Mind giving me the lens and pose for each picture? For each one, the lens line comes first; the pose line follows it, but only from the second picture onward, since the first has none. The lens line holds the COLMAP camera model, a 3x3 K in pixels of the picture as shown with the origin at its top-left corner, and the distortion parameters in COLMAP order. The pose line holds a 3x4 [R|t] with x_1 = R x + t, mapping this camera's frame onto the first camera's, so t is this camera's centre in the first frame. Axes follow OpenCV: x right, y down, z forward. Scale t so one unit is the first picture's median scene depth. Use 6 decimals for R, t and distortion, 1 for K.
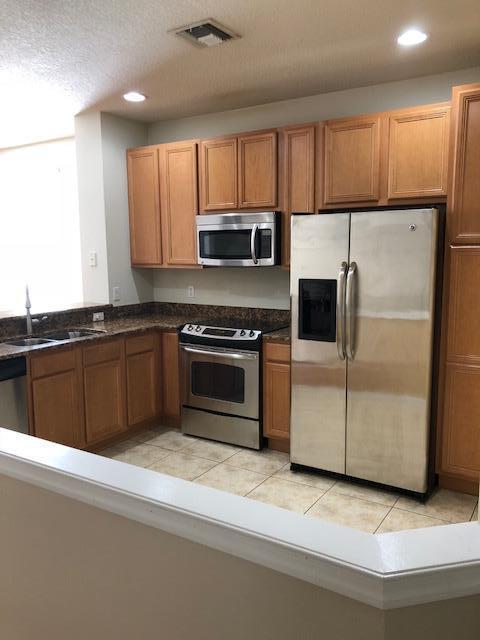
lens RADIAL K [[533.1, 0, 240.0], [0, 533.1, 320.0], [0, 0, 1]] dist [0.038189, -0.016053]
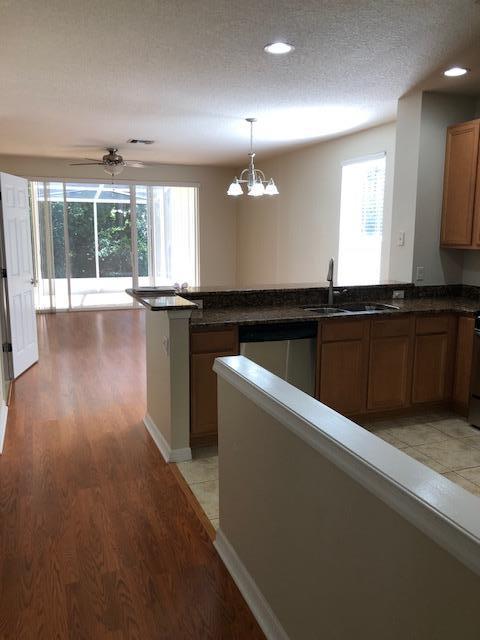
lens RADIAL K [[533.1, 0, 240.0], [0, 533.1, 320.0], [0, 0, 1]] dist [0.038189, -0.016053]
pose [[0.803908, 0.114158, -0.583695, 0.105696], [-0.094138, 0.993458, 0.064644, 0.005105], [0.587256, 0.002980, 0.809395, -0.018951]]
